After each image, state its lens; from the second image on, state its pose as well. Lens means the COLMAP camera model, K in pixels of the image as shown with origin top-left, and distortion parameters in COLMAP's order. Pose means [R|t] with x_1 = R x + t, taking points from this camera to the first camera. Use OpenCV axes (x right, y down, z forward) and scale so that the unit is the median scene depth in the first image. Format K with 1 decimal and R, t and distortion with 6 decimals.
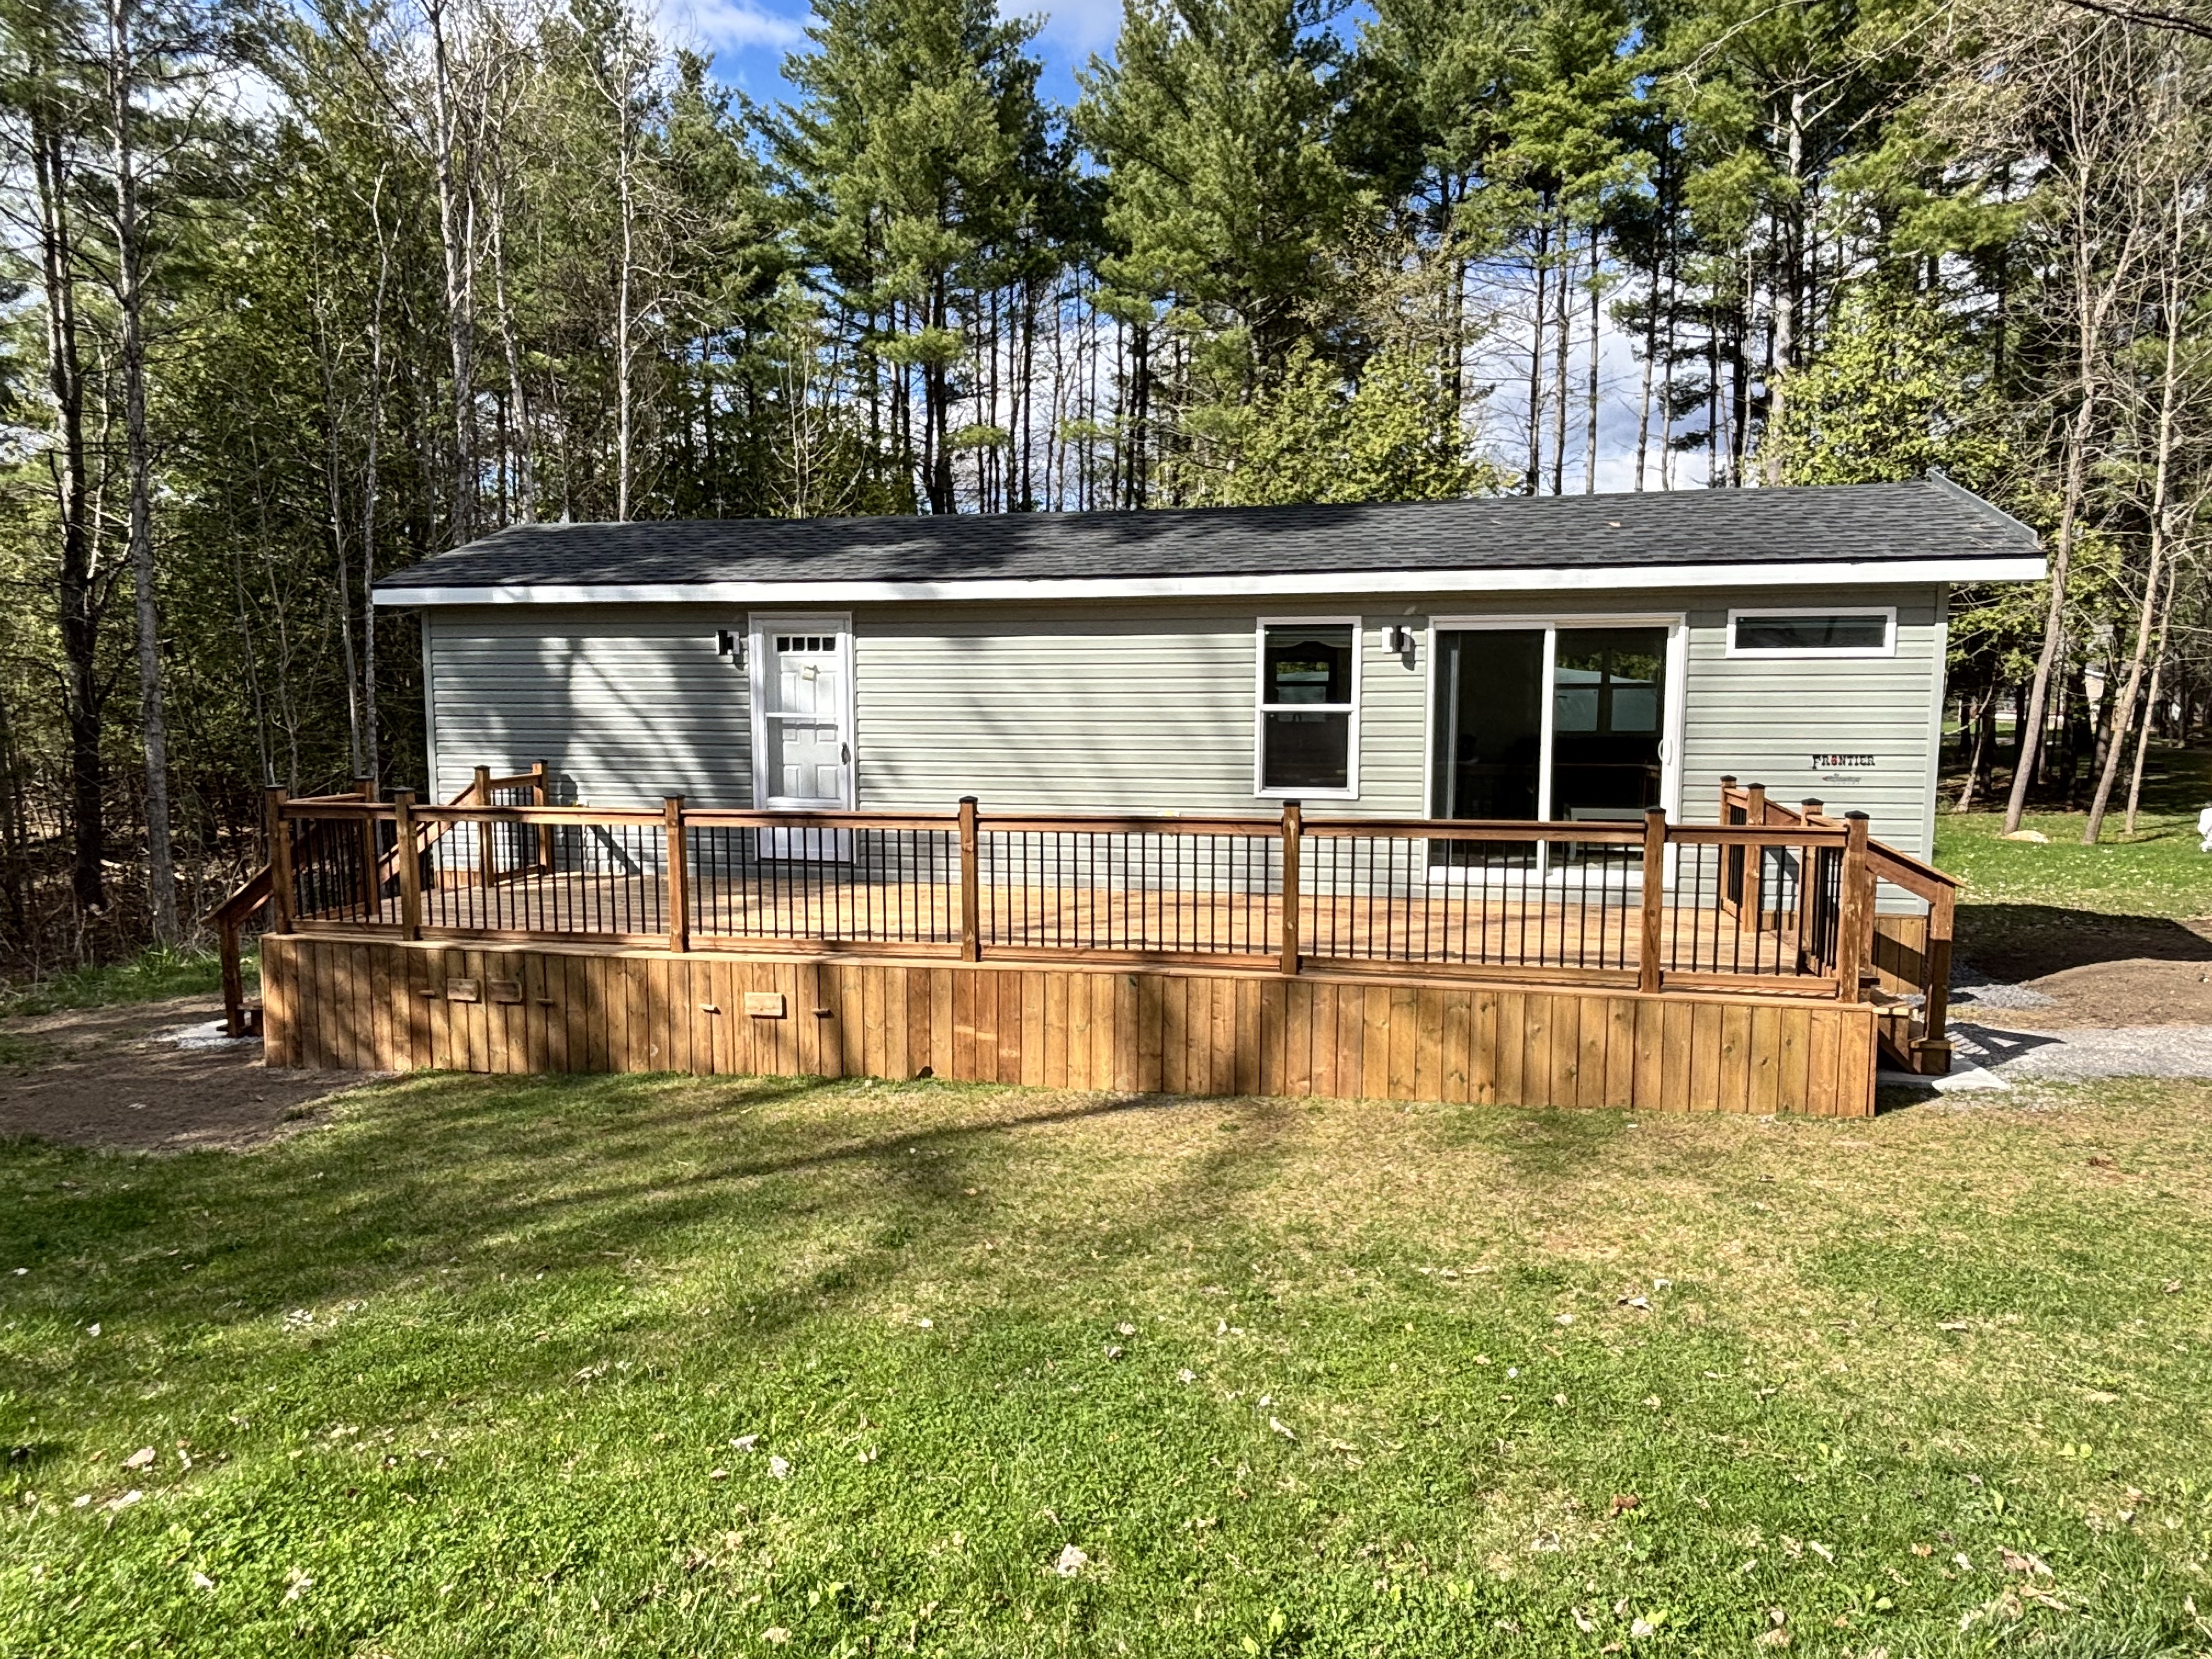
lens RADIAL K [[1329.8, 0, 1106.0], [0, 1329.8, 829.5], [0, 0, 1]] dist [0.036118, -0.000326]
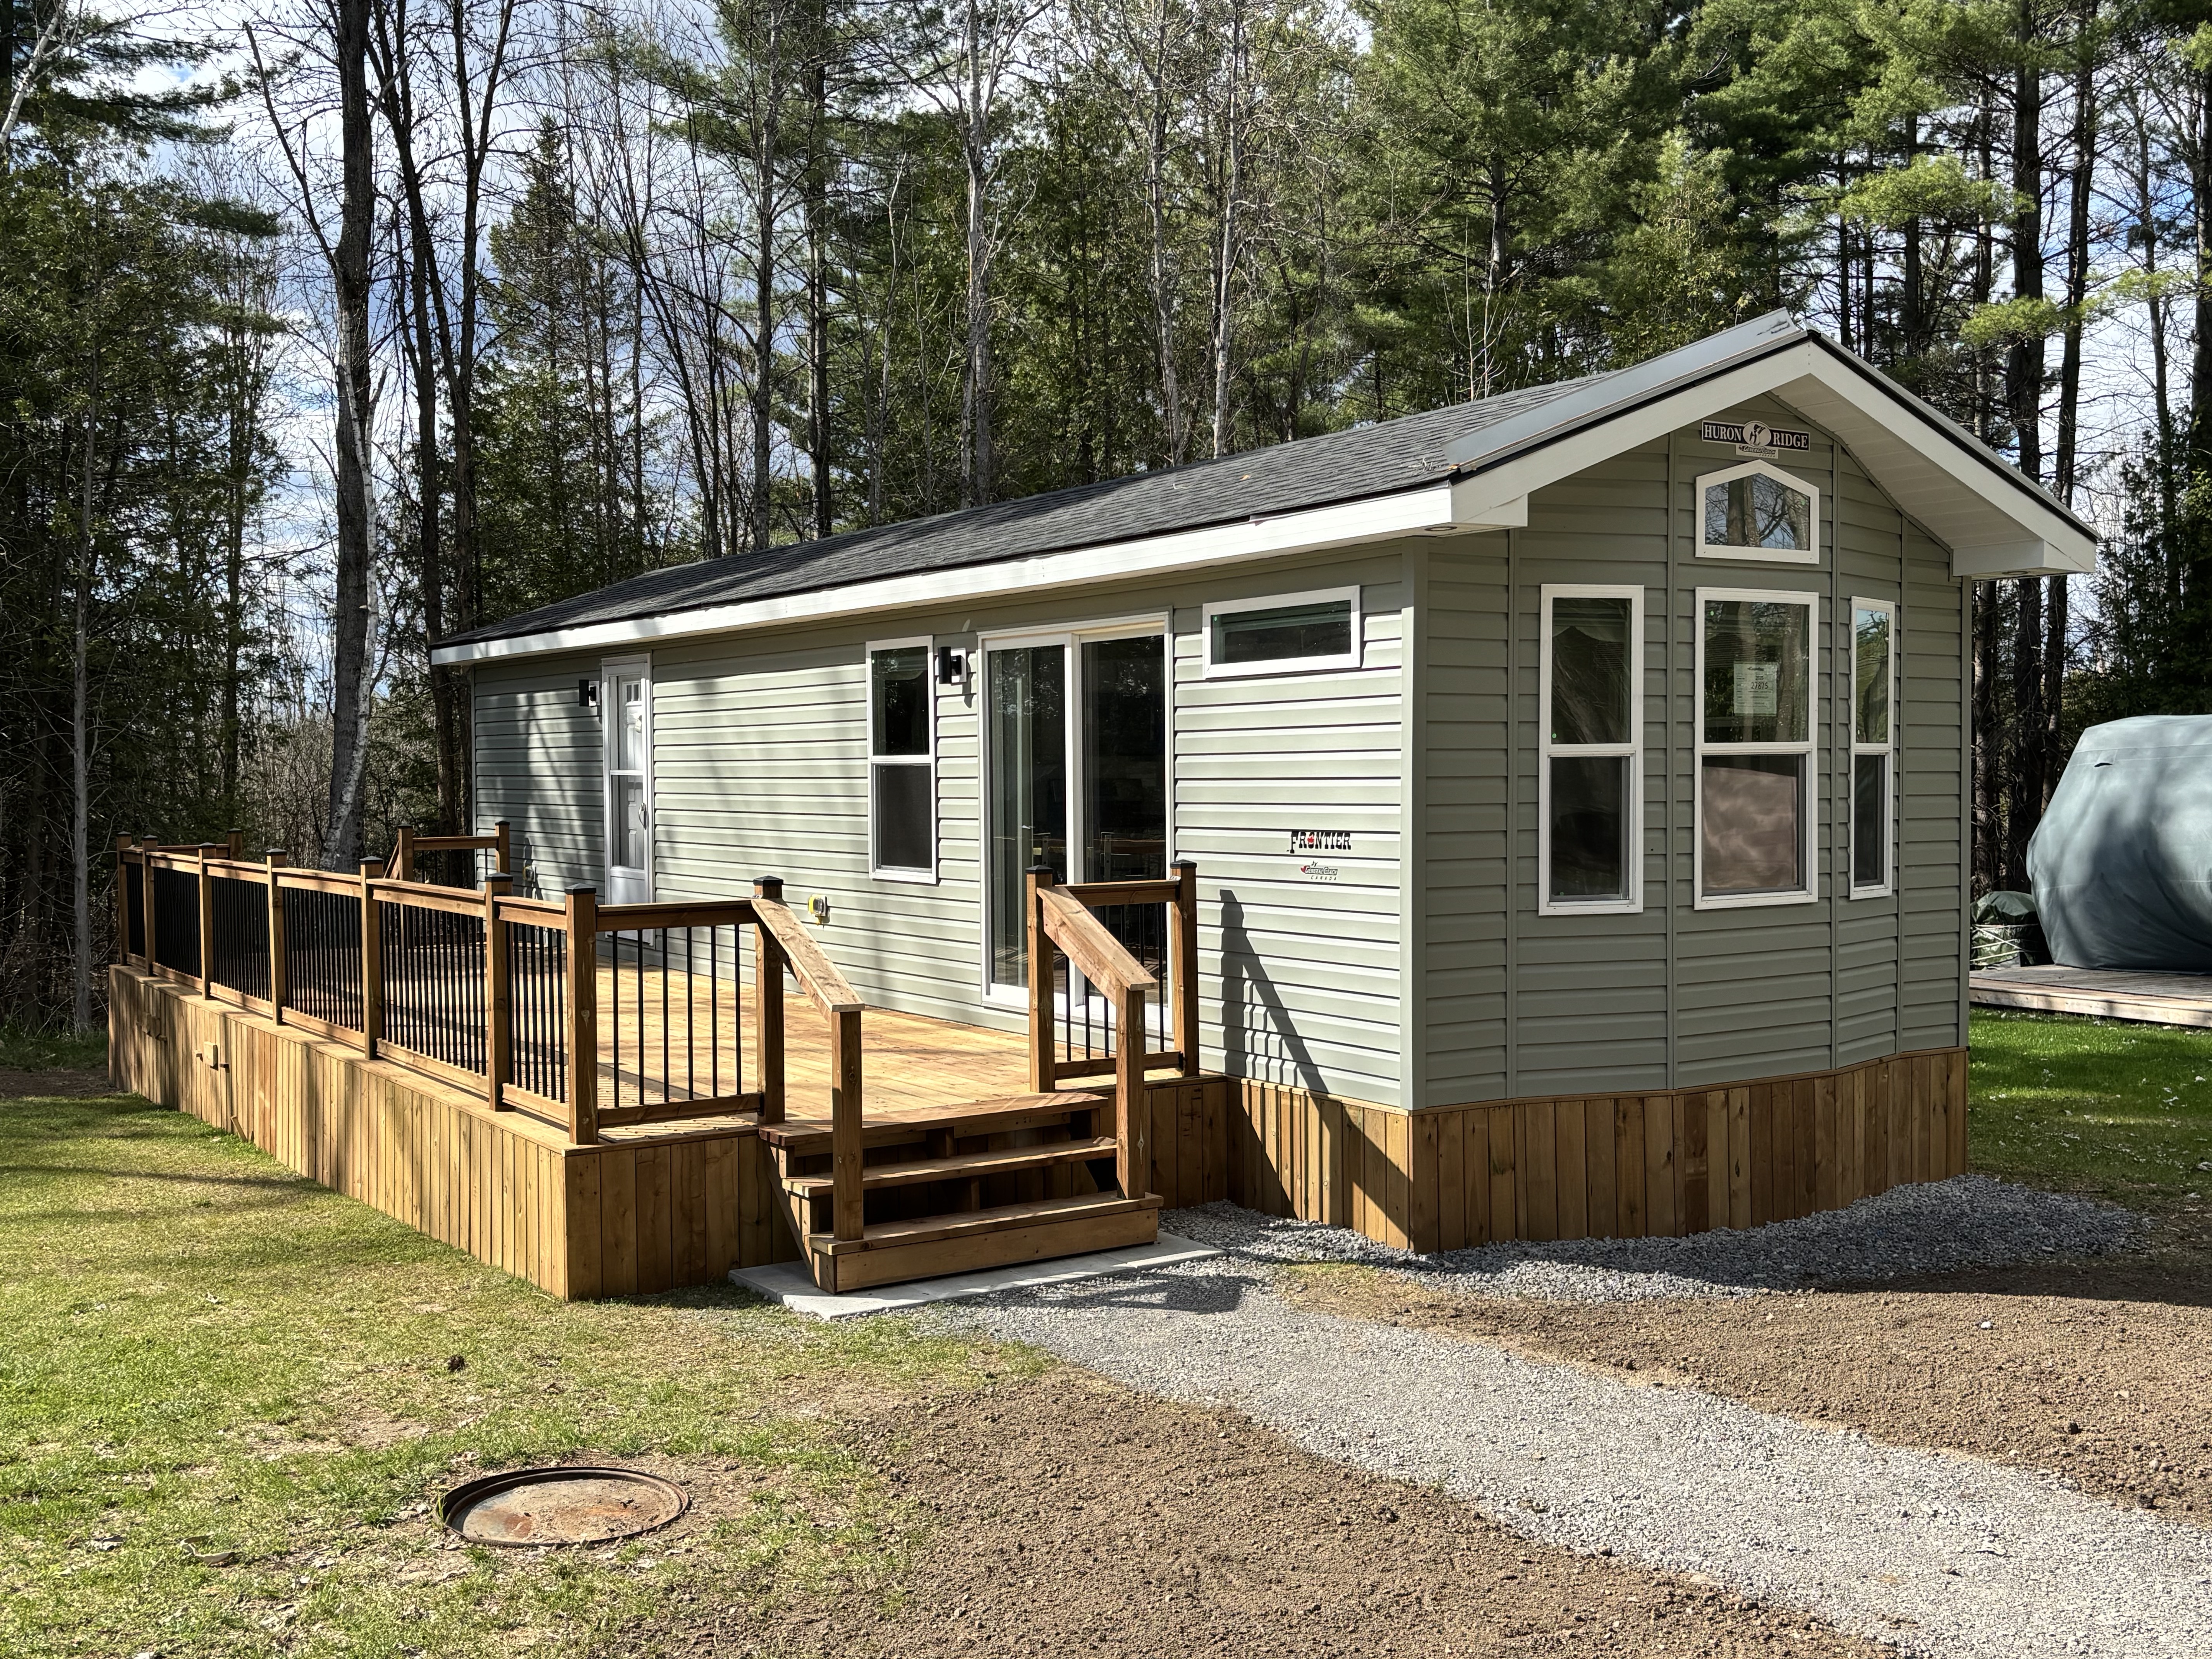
lens RADIAL K [[2210.5, 0, 1106.0], [0, 2210.5, 829.5], [0, 0, 1]] dist [-0.001715, -0.003505]
pose [[0.729901, 0.009775, -0.683483, 1.073136], [-0.047191, 0.998233, -0.036119, -0.013950], [0.681922, 0.058618, 0.729073, 0.182521]]
